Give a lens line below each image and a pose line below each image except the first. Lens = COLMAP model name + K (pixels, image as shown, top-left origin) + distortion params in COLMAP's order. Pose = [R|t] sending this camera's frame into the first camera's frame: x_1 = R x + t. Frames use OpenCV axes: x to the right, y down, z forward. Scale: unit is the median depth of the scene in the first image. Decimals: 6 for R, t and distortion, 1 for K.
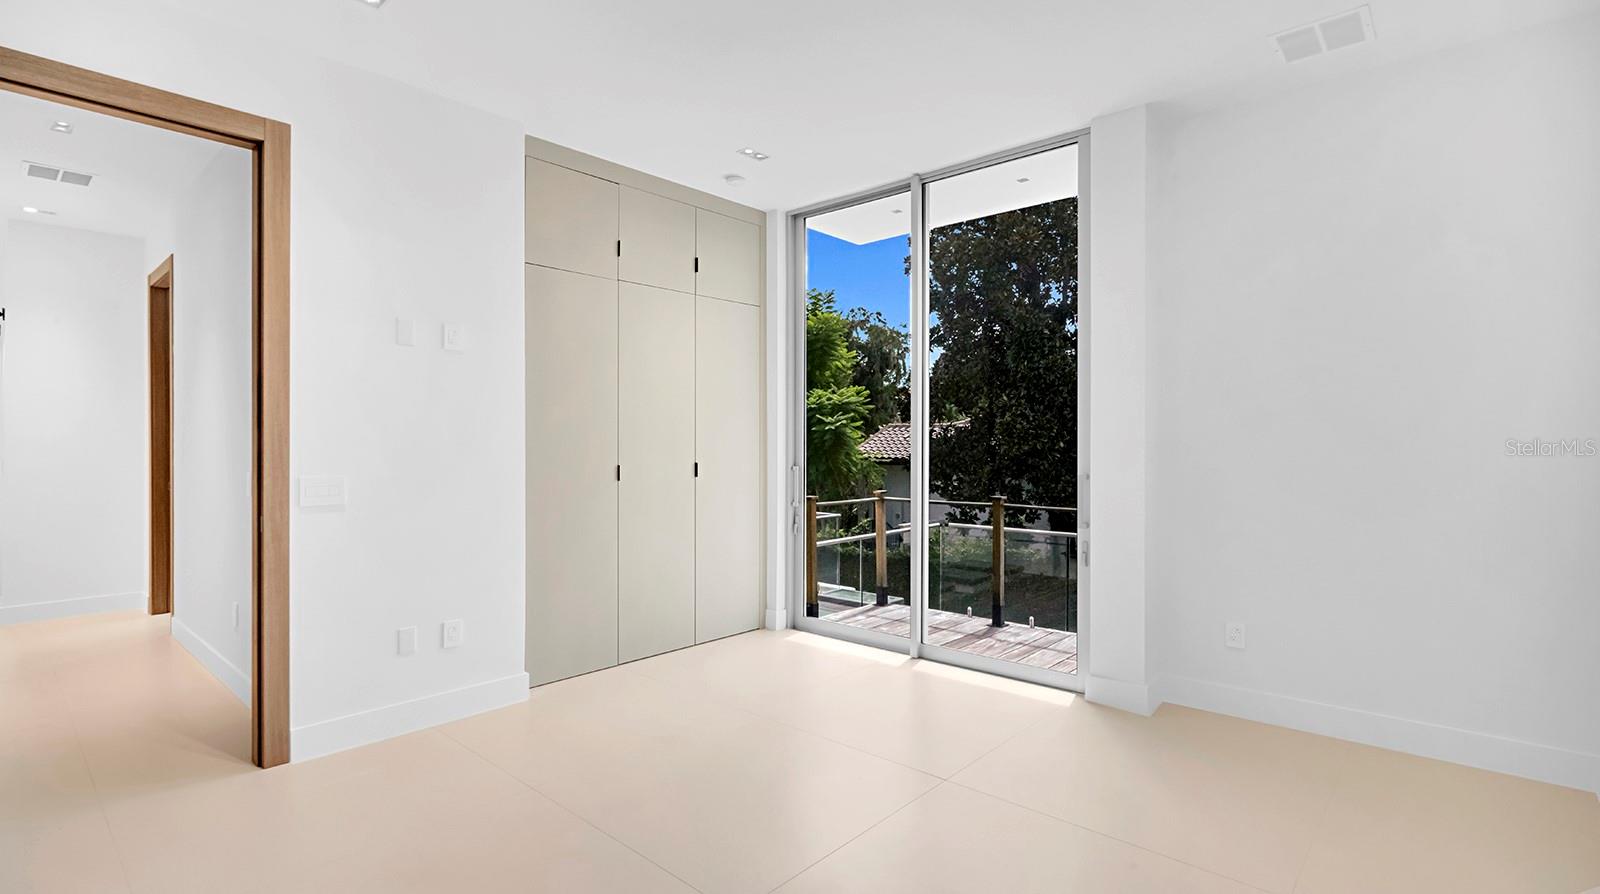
lens RADIAL K [[744.1, 0, 800.0], [0, 744.1, 447.0], [0, 0, 1]] dist [-0.006669, -0.000051]
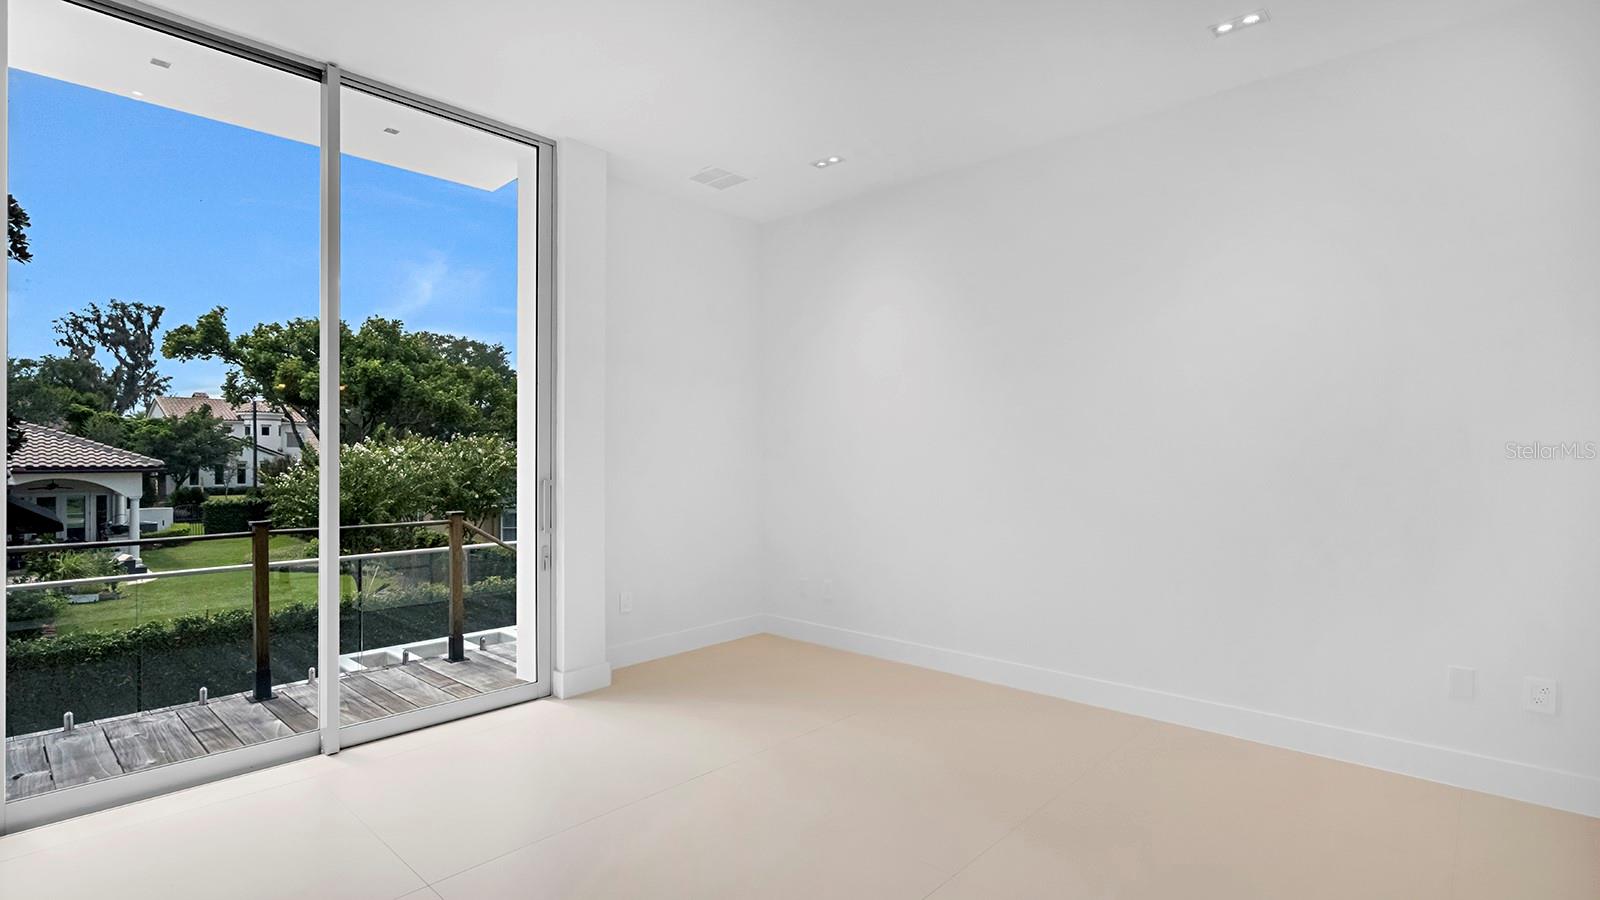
lens RADIAL K [[771.2, 0, 799.4], [0, 771.2, 455.6], [0, 0, 1]] dist [0.000599, 0.000123]
pose [[0.005469, -0.008030, 0.999953, -0.623620], [-0.004089, 0.999959, 0.008053, -0.007373], [-0.999977, -0.004133, 0.005436, 0.605830]]
